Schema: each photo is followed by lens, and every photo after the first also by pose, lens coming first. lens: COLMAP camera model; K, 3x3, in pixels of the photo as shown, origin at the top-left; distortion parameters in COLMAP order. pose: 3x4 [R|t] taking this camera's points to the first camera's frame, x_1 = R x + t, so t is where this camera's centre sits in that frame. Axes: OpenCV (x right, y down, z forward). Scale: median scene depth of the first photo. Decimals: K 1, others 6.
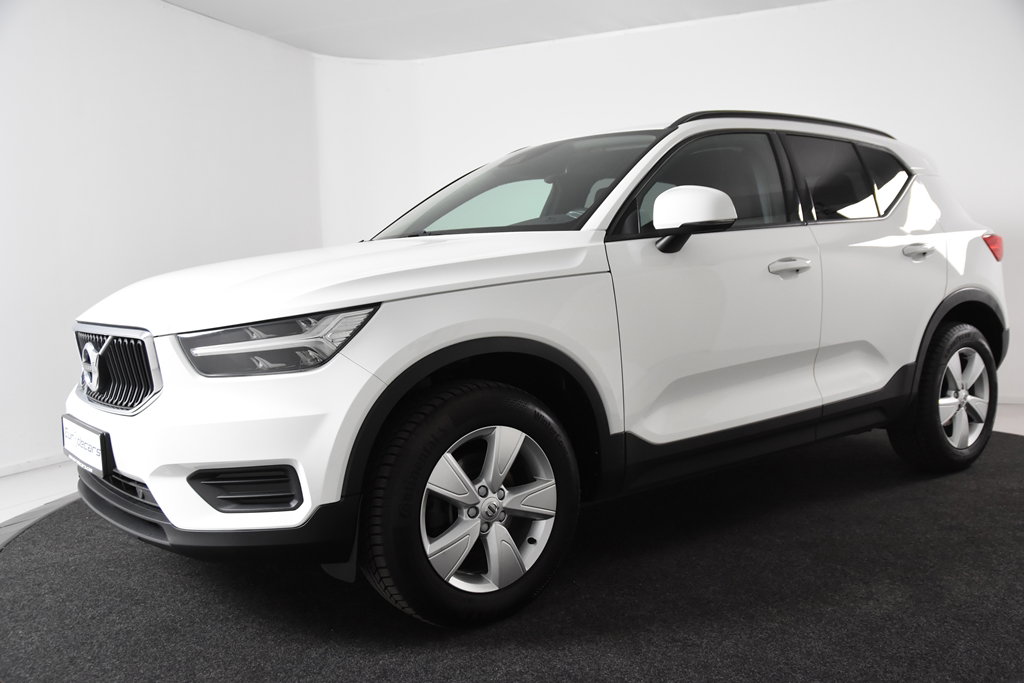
lens RADIAL K [[901.5, 0, 512.0], [0, 901.5, 341.5], [0, 0, 1]] dist [-0.028302, 0.005048]
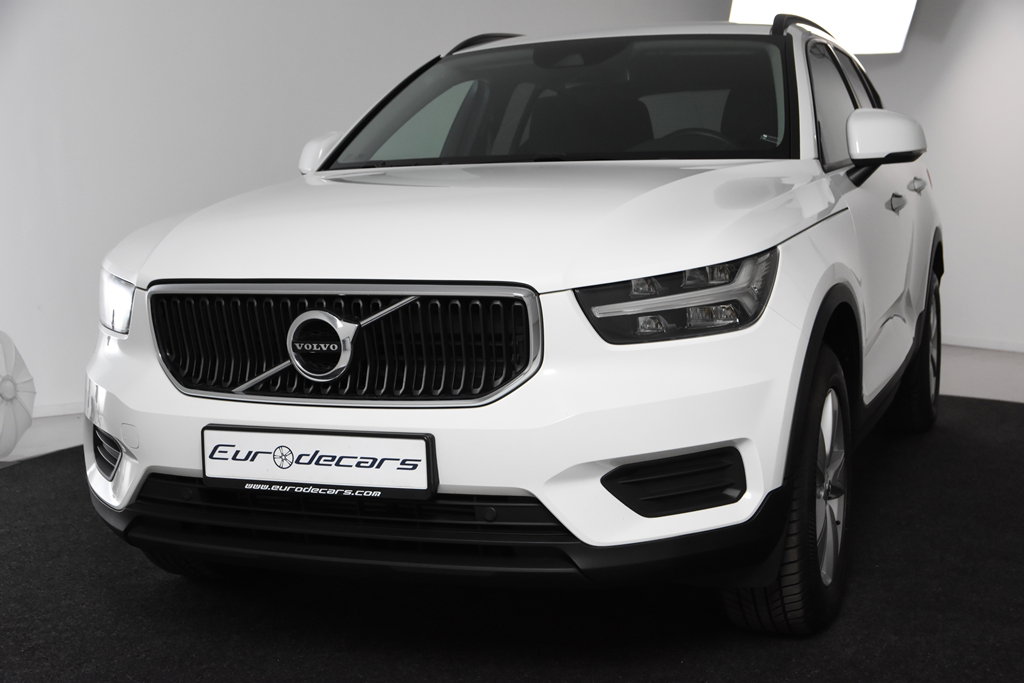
lens RADIAL K [[1467.8, 0, 512.0], [0, 1467.8, 341.5], [0, 0, 1]] dist [-0.037509, -0.017175]
pose [[0.843259, -0.044192, 0.535688, -1.020265], [0.035399, 0.999017, 0.026691, 0.000613], [-0.536341, -0.003545, 0.843994, -0.005701]]
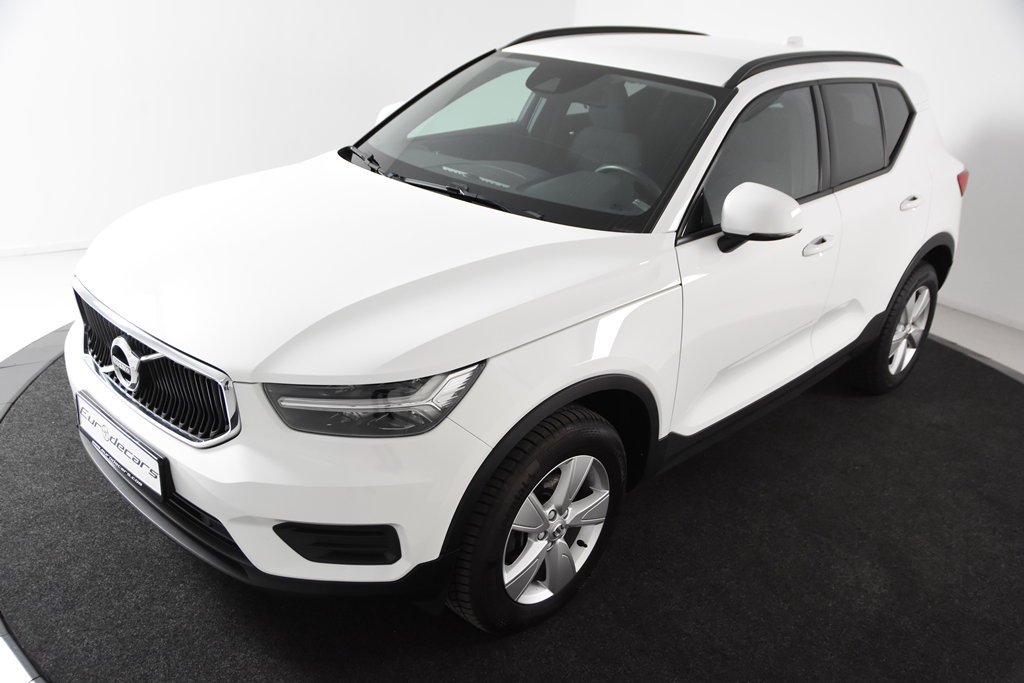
lens RADIAL K [[901.5, 0, 512.0], [0, 901.5, 341.5], [0, 0, 1]] dist [-0.028302, 0.005048]
pose [[0.978412, 0.043164, 0.202105, -0.296705], [-0.106117, 0.944108, 0.312088, -0.341154], [-0.177338, -0.326798, 0.928307, 0.117620]]
